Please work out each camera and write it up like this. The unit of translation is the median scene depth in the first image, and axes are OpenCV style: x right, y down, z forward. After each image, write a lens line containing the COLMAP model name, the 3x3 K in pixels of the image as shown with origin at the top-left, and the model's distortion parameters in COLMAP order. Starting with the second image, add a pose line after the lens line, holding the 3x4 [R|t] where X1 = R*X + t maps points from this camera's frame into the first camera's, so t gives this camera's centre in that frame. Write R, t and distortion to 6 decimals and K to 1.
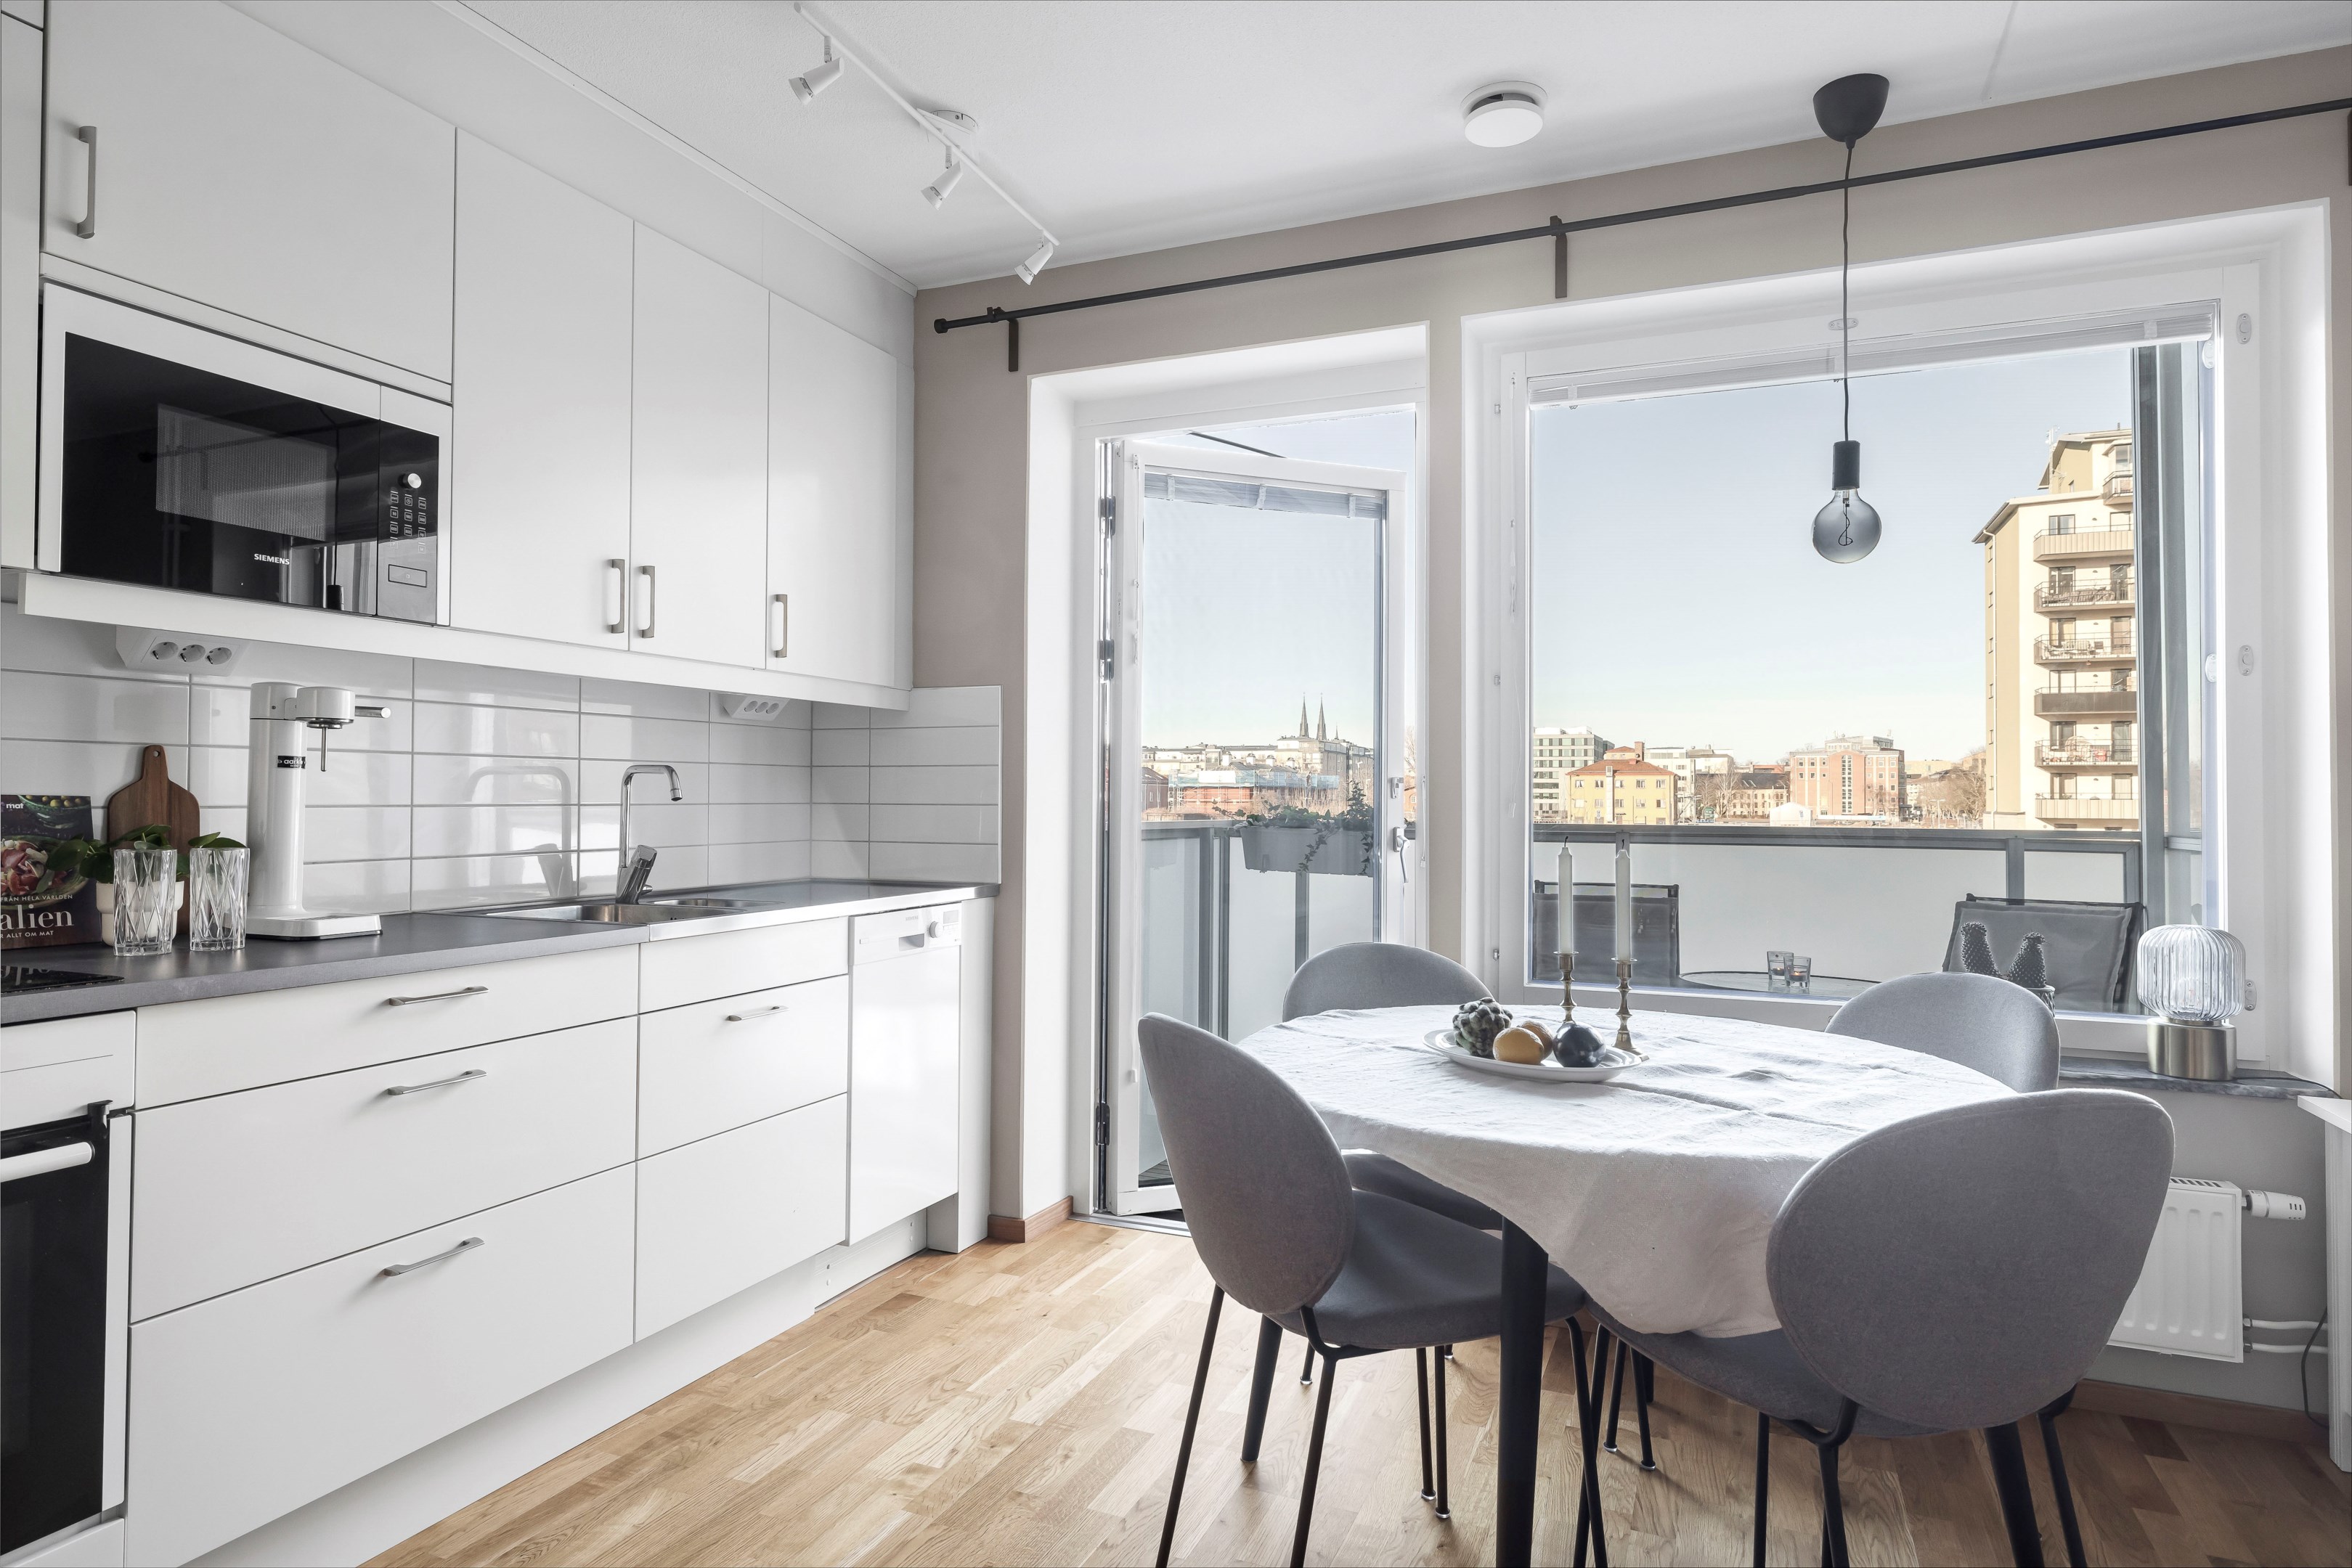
lens RADIAL K [[1331.6, 0, 1167.9], [0, 1331.6, 773.9], [0, 0, 1]] dist [0.001339, -0.000026]
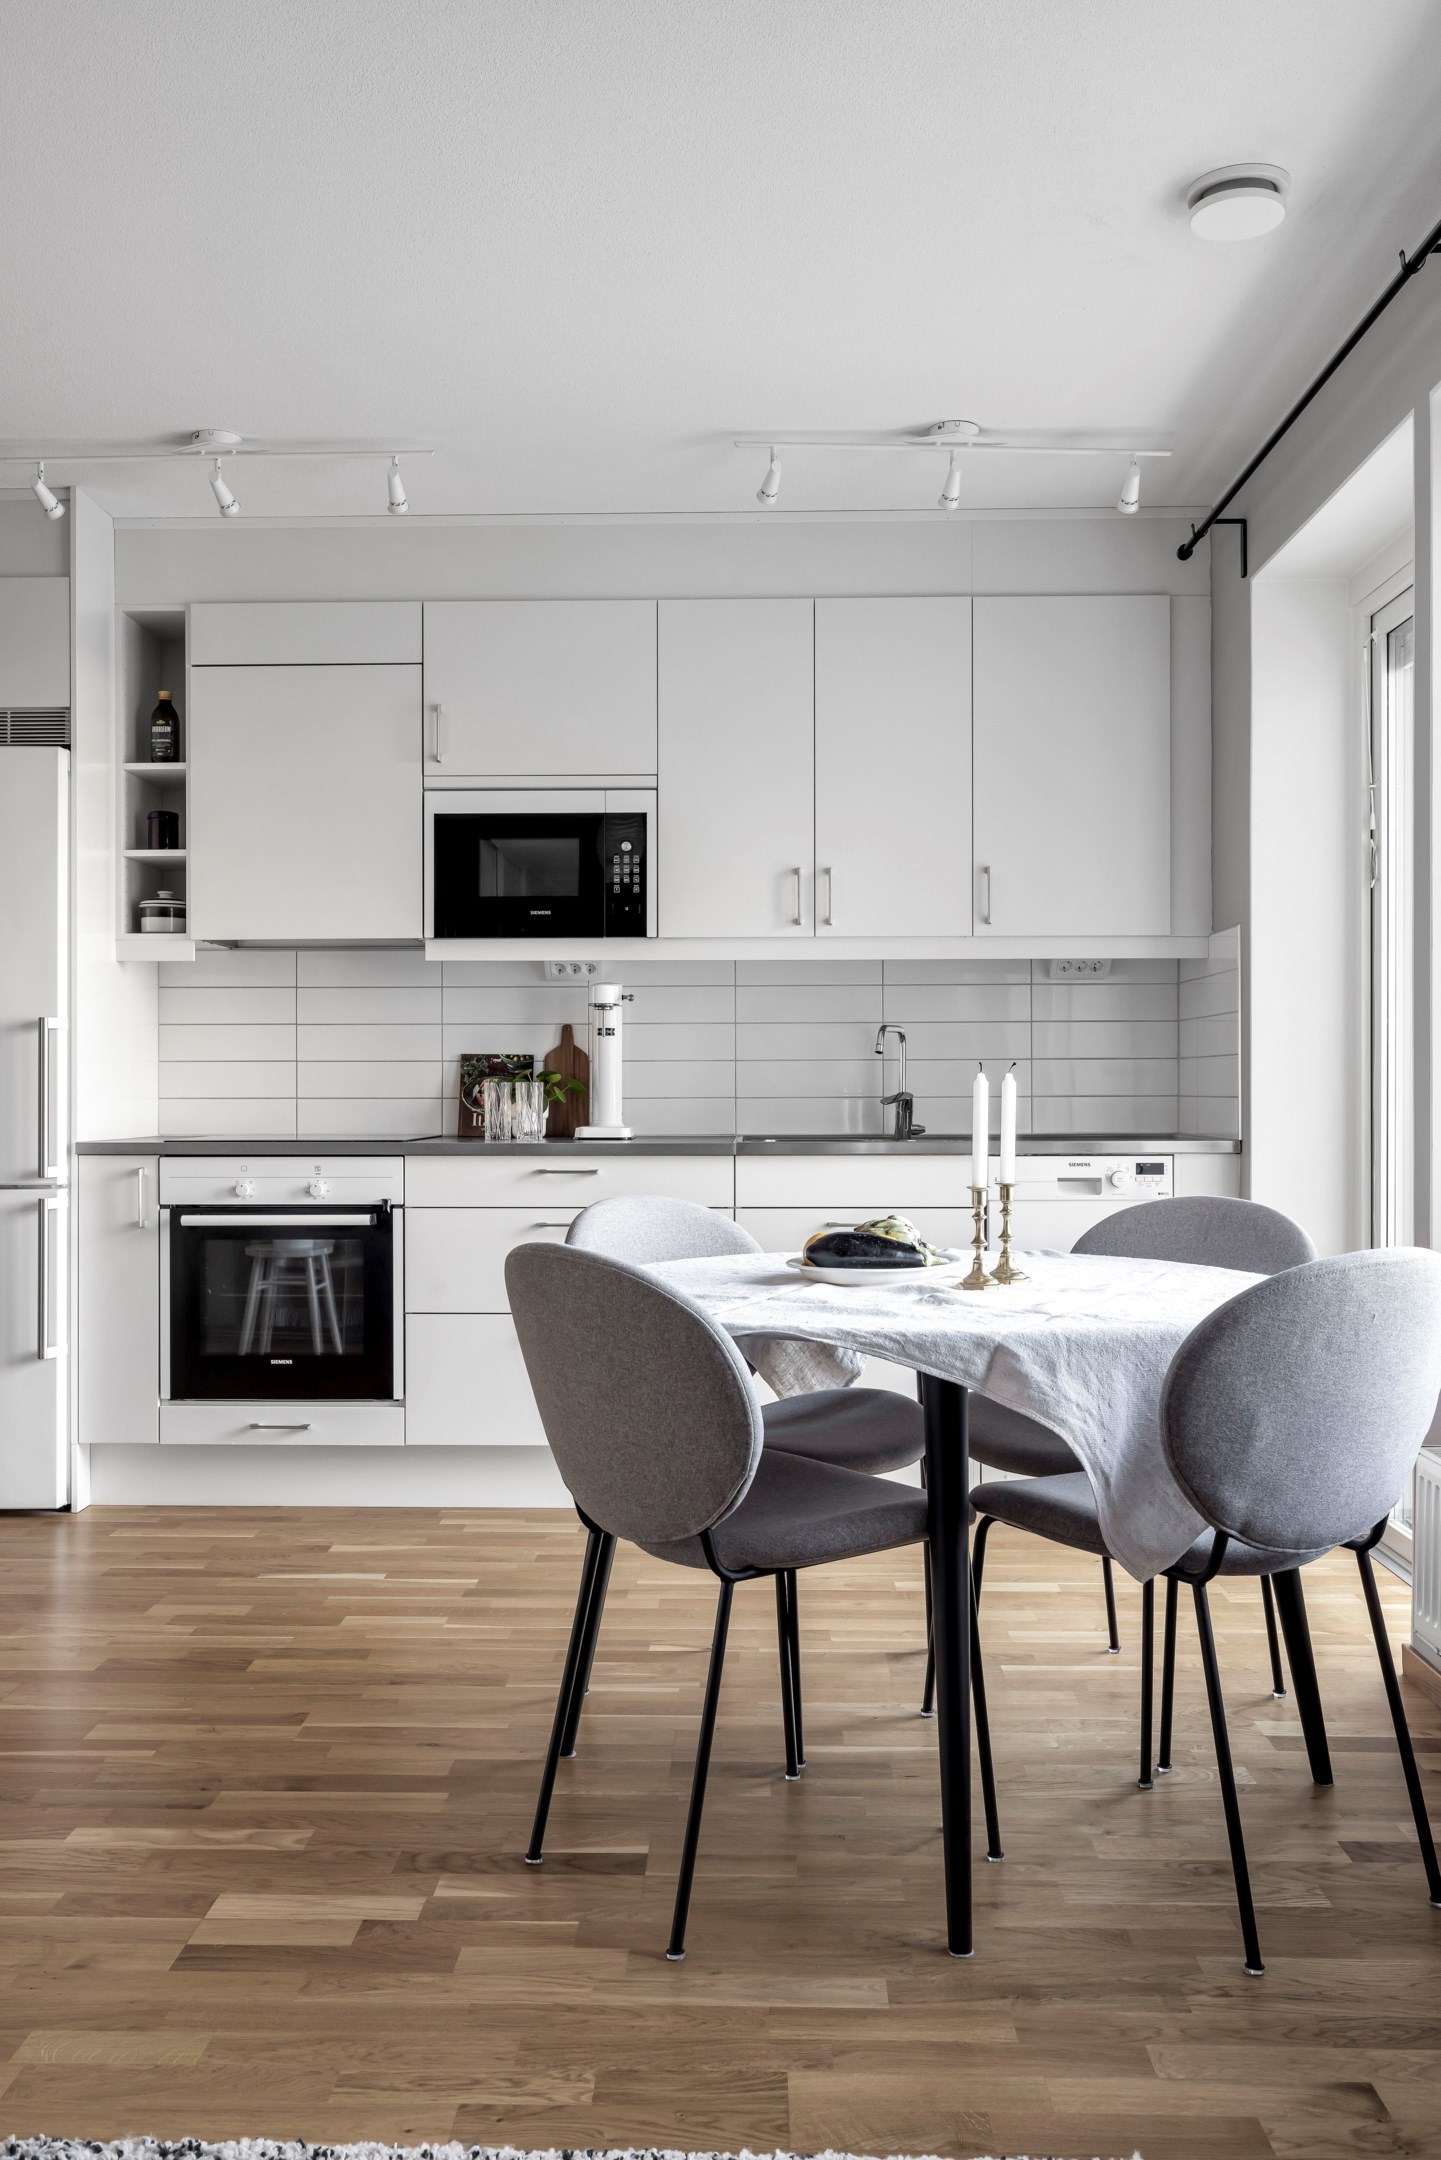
lens RADIAL K [[1788.1, 0, 719.2], [0, 1788.1, 1084.5], [0, 0, 1]] dist [0.001725, 0.007403]
pose [[0.371485, -0.008535, -0.928400, 0.885713], [0.021126, 0.999777, -0.000738, 0.037655], [0.928199, -0.019339, 0.371582, 0.207053]]
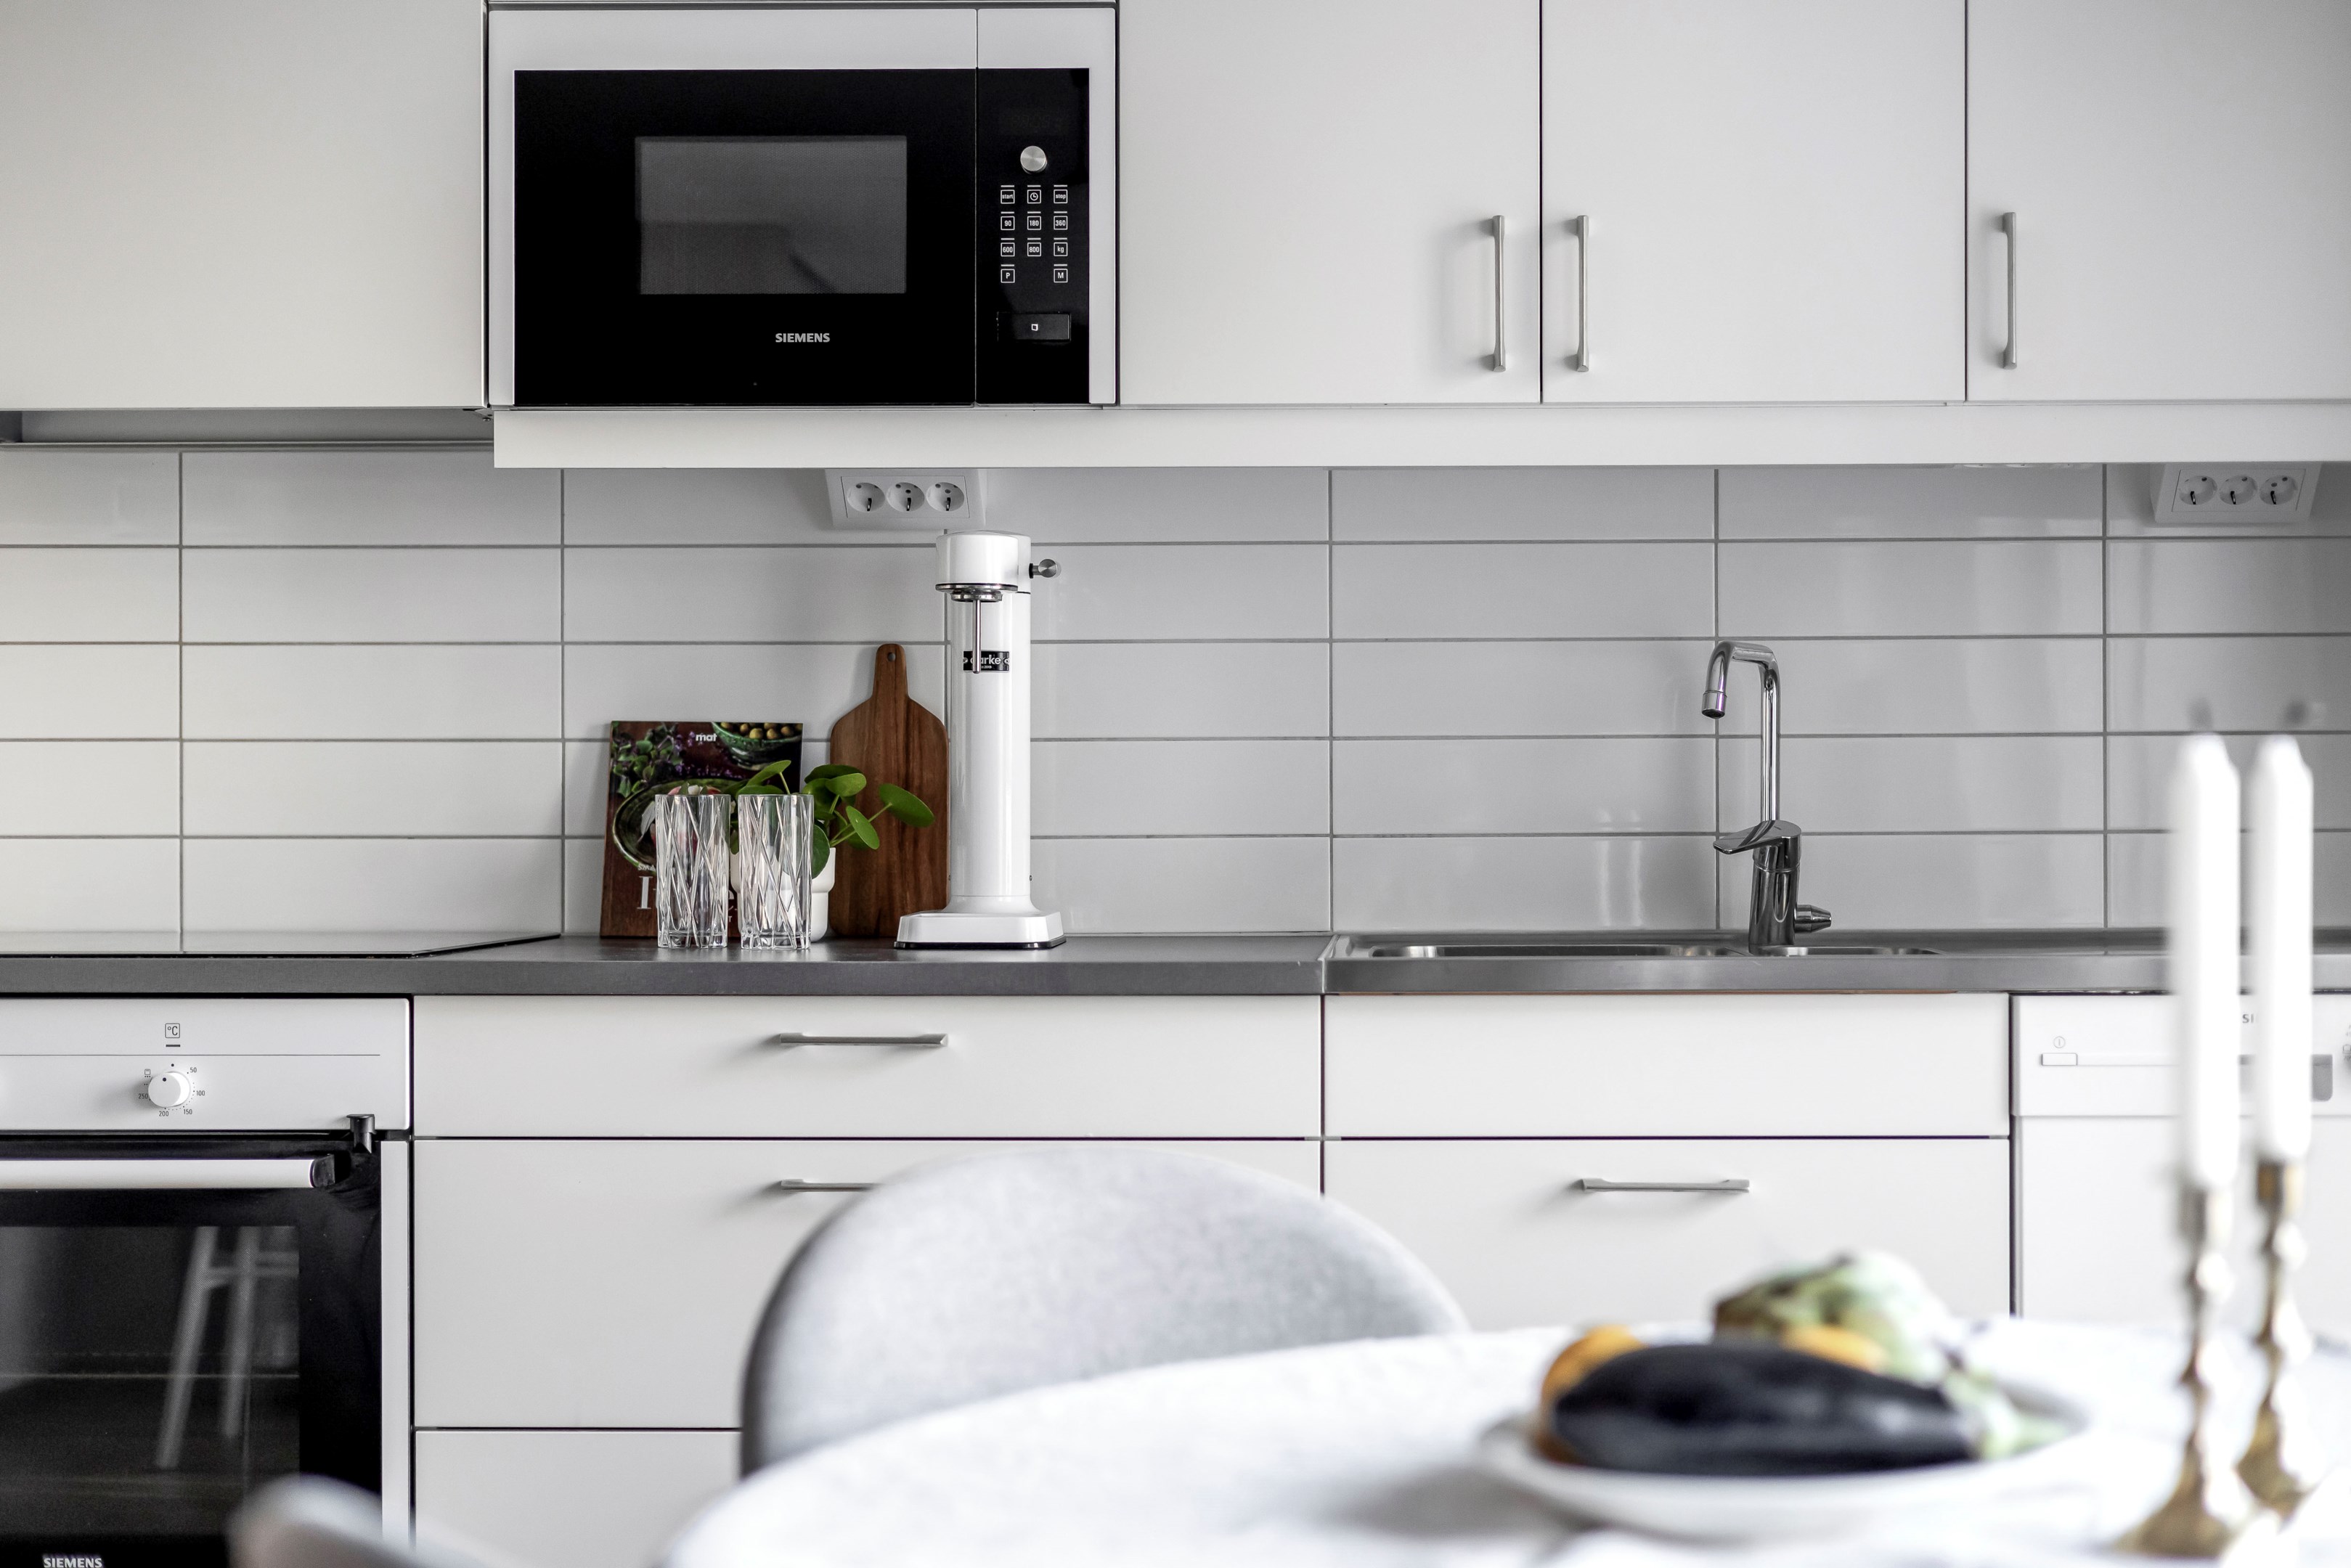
lens RADIAL K [[3428.1, 0, 1347.2], [0, 3428.1, 805.0], [0, 0, 1]] dist [0.012064, 0.049017]
pose [[0.376588, -0.009107, -0.926336, 0.538526], [0.020454, 0.999790, -0.001514, 0.039624], [0.926155, -0.018377, 0.376695, 0.359200]]
